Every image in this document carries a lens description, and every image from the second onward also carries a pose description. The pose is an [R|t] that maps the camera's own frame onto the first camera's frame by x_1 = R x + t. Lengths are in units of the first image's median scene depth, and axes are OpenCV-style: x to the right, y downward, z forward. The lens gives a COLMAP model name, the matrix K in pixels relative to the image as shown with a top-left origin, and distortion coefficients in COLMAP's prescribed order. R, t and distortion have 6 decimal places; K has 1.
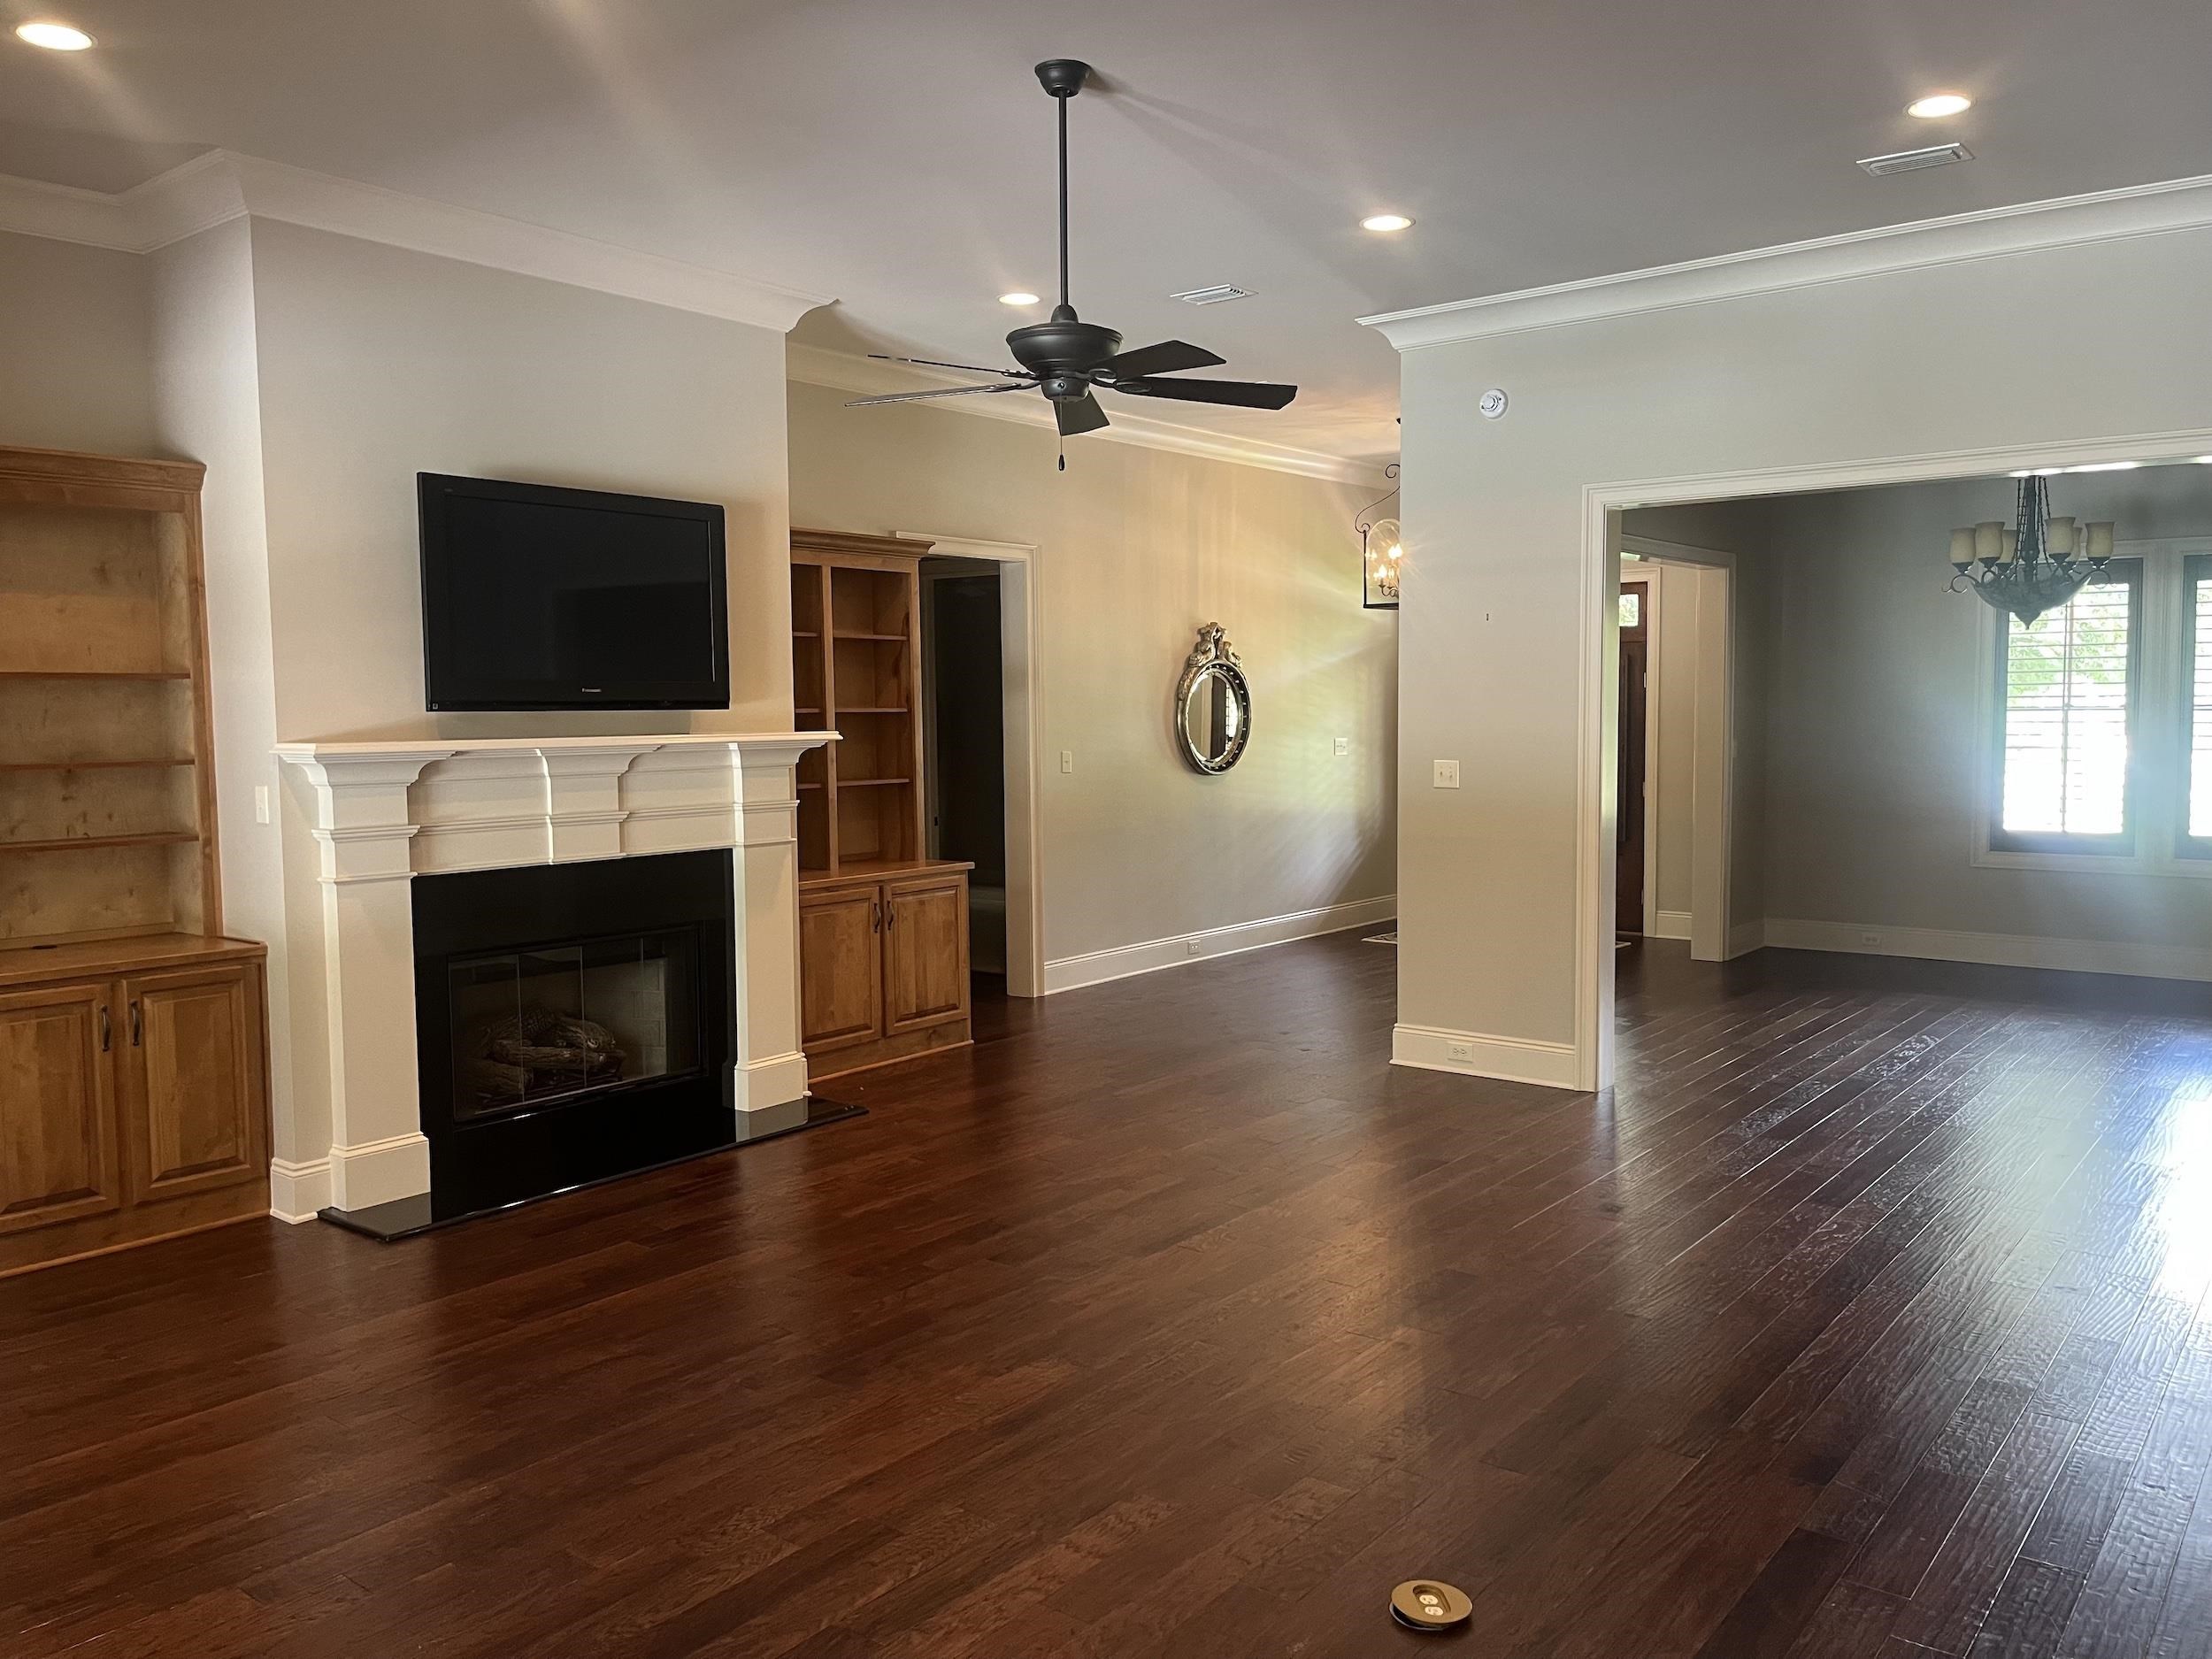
lens RADIAL K [[1691.6, 0, 1099.1], [0, 1691.6, 824.3], [0, 0, 1]] dist [0.047451, -0.059451]
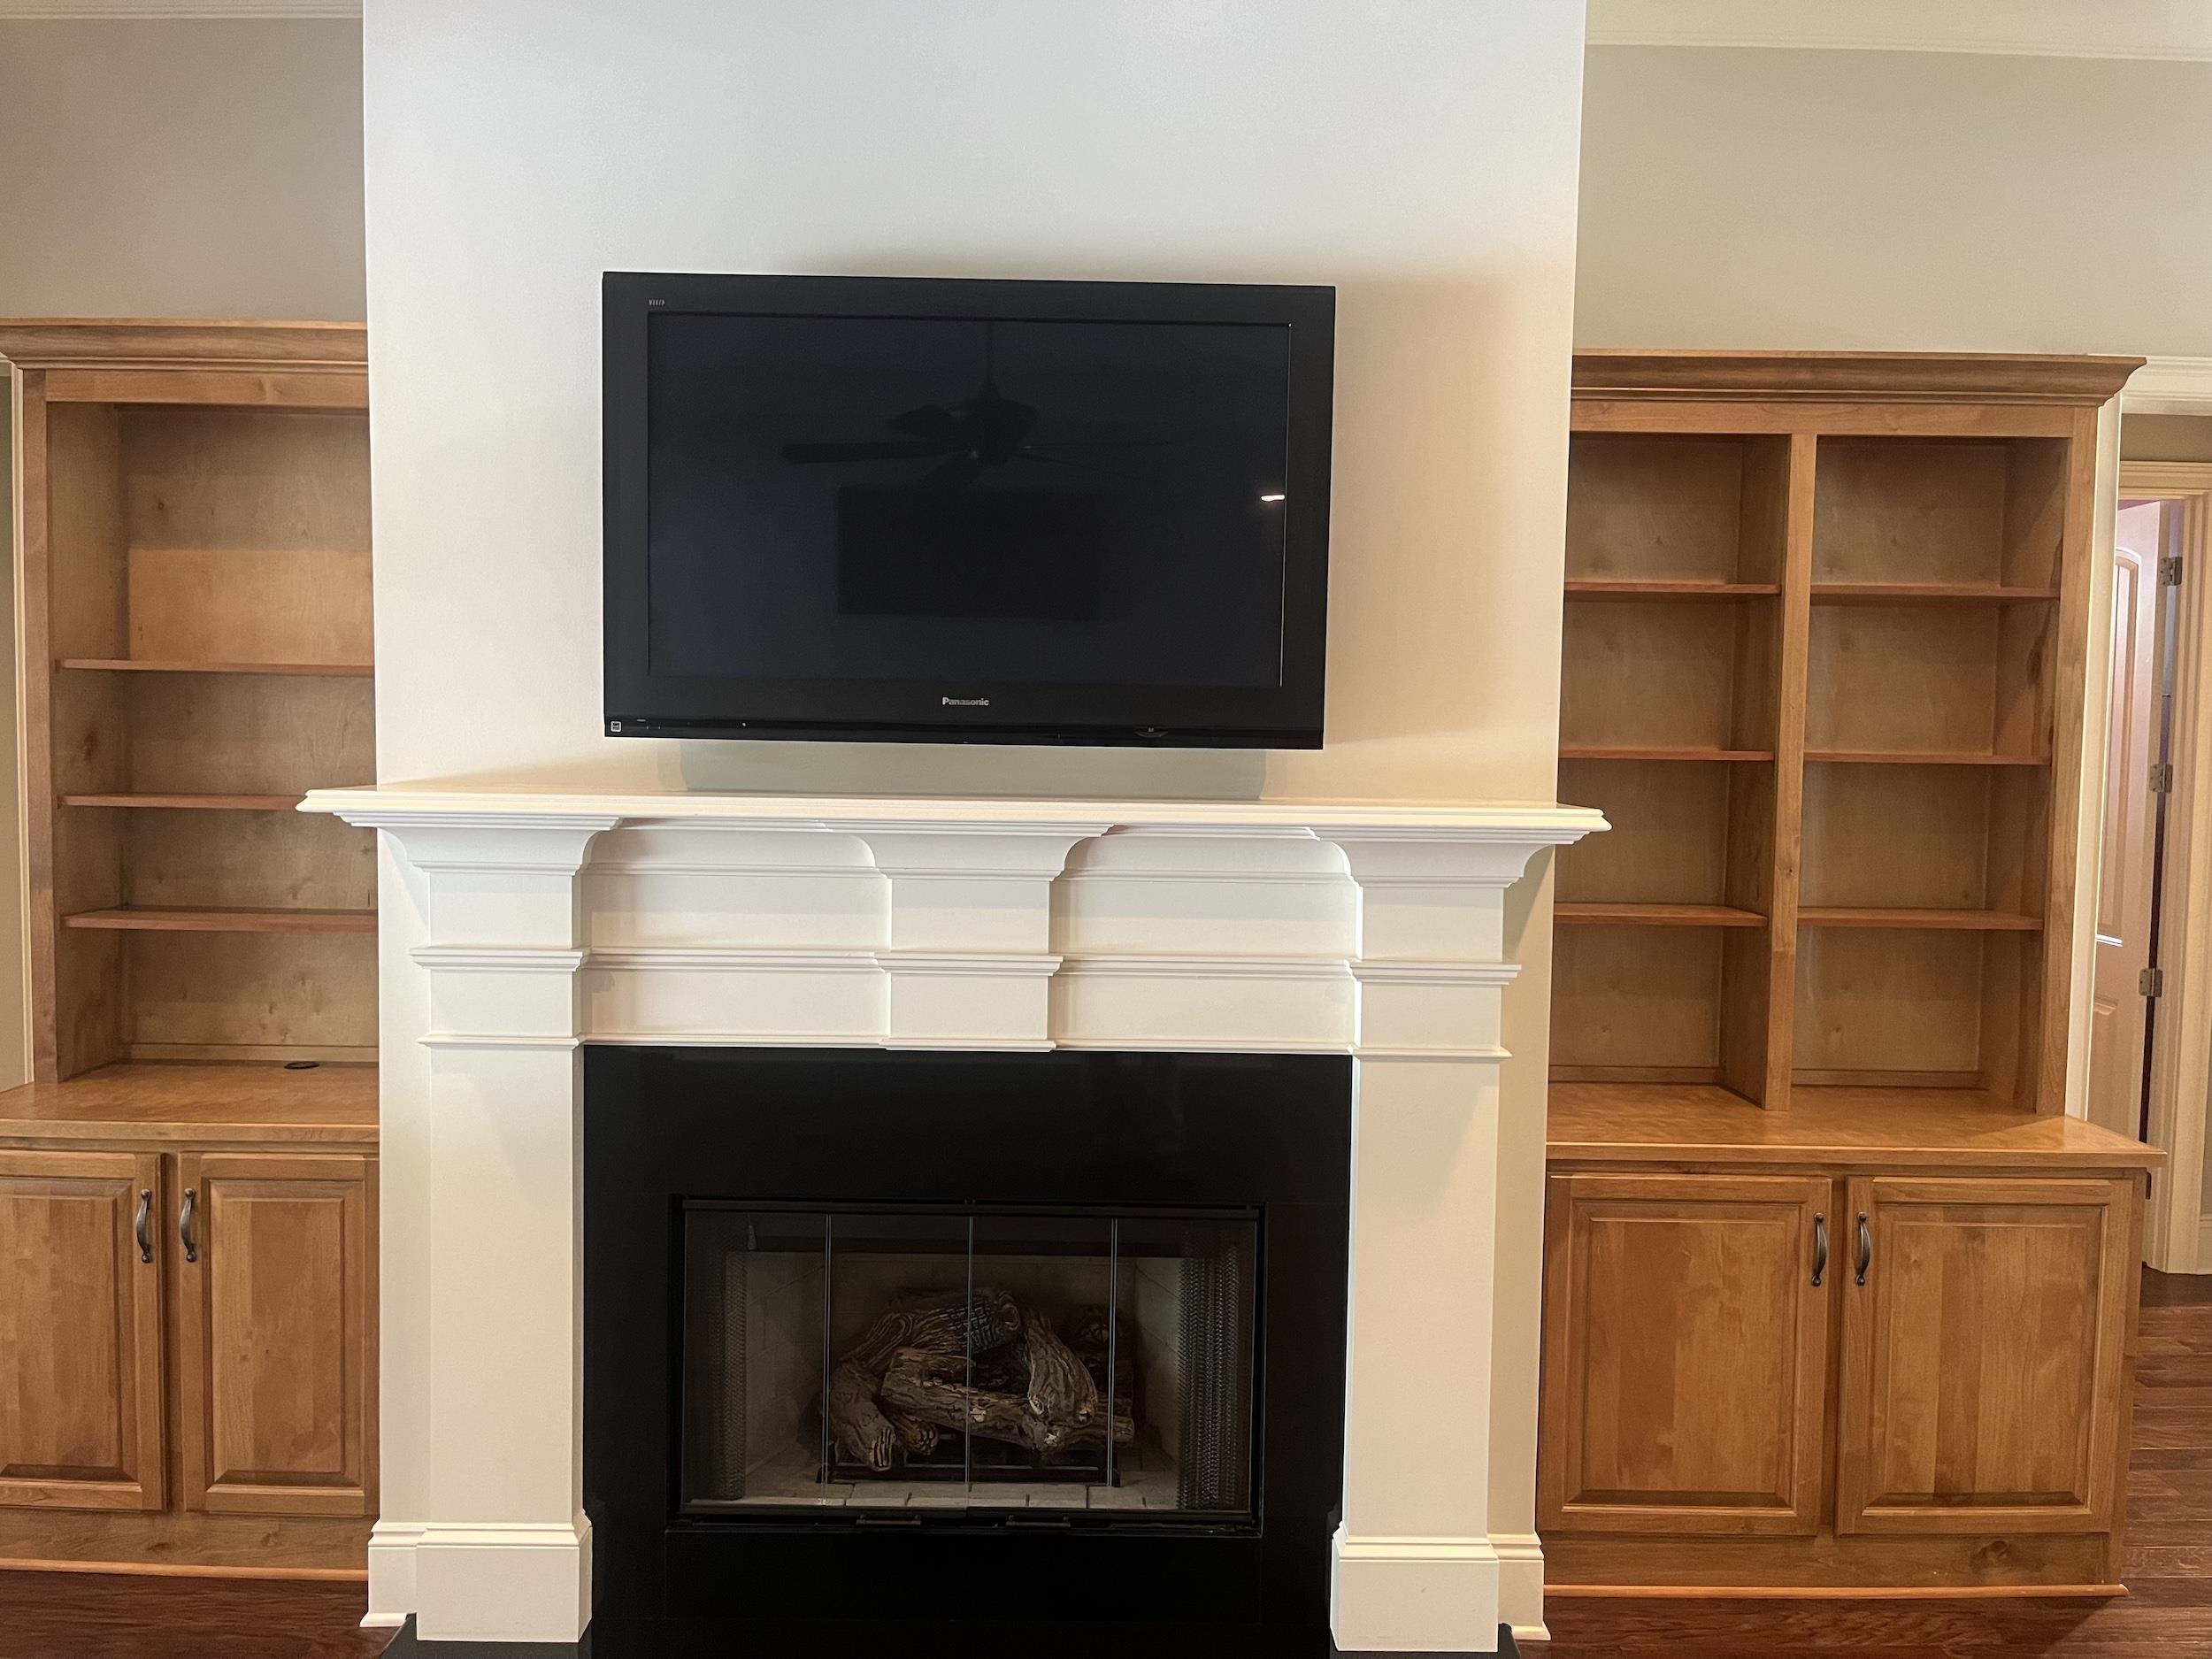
lens RADIAL K [[1691.6, 0, 1118.8], [0, 1691.6, 825.2], [0, 0, 1]] dist [0.047451, -0.059451]
pose [[0.628610, 0.065967, -0.774918, 0.089463], [-0.076652, 0.996800, 0.022676, -0.051541], [0.773934, 0.045145, 0.631655, 0.651001]]
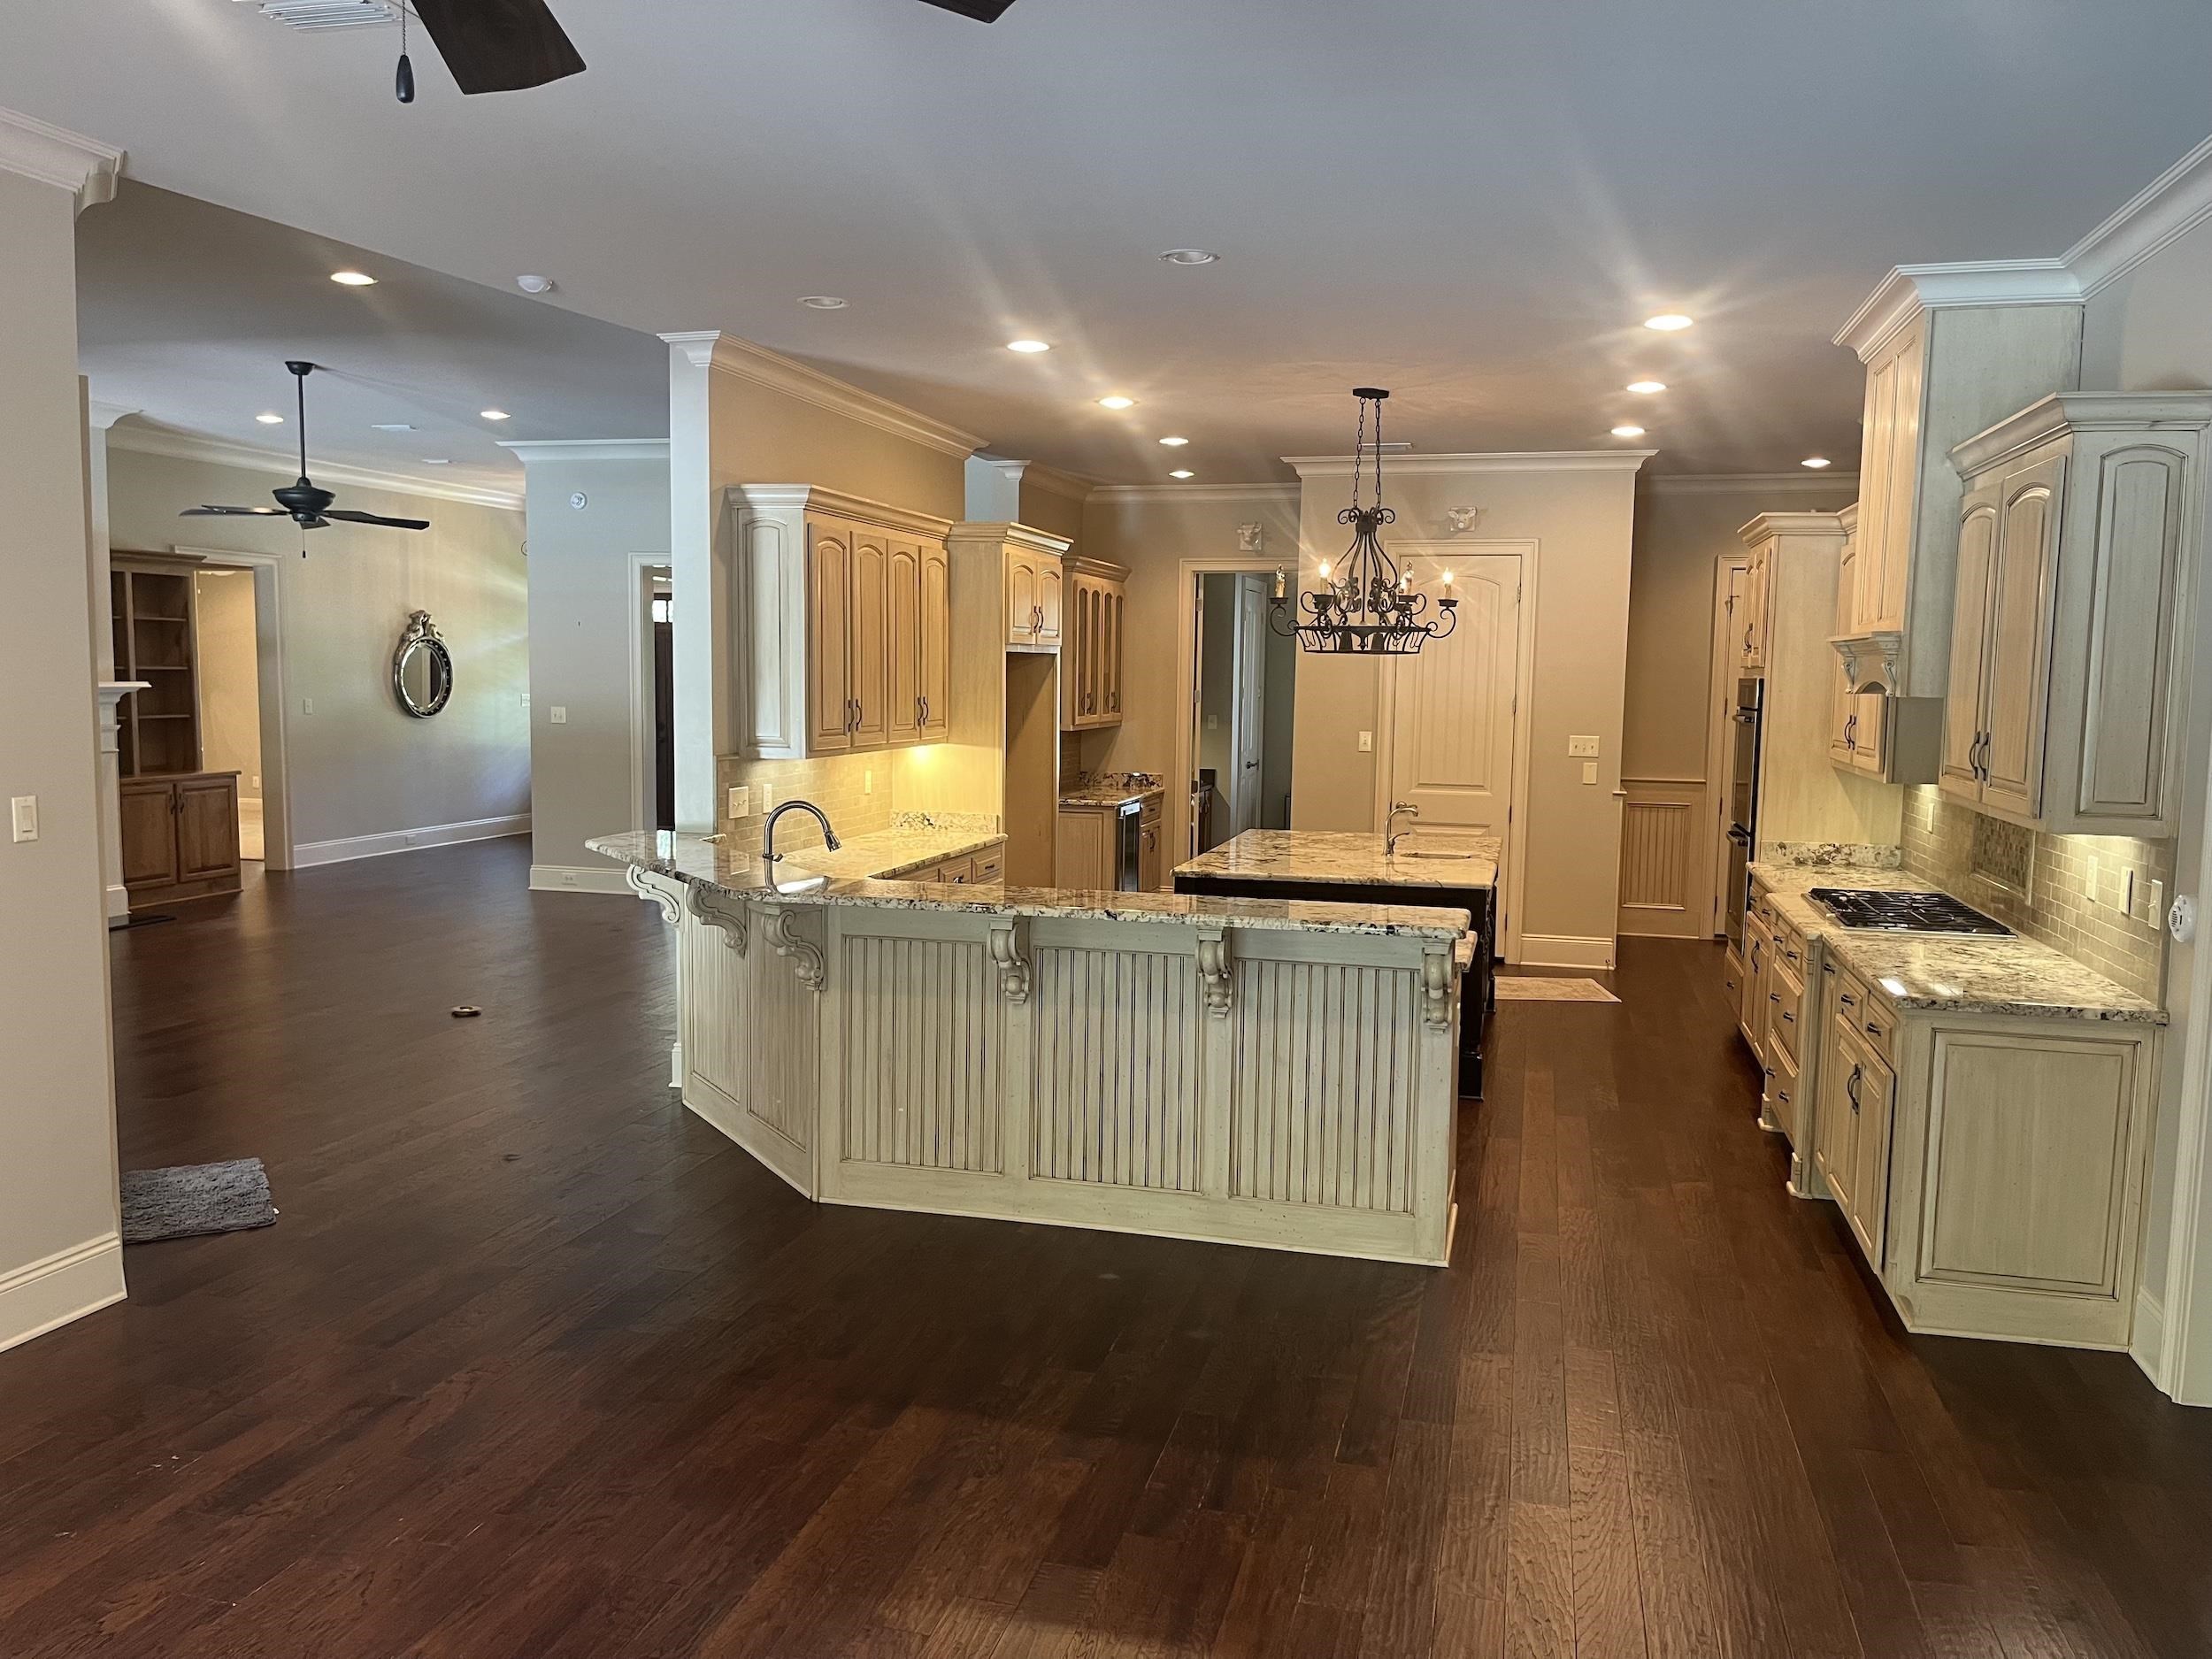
lens RADIAL K [[1691.6, 0, 1116.8], [0, 1691.6, 833.7], [0, 0, 1]] dist [0.047451, -0.059451]
pose [[0.911068, -0.016694, 0.411918, 0.011929], [0.005202, 0.999566, 0.029004, 0.045460], [-0.412223, -0.024281, 0.910759, -0.836888]]
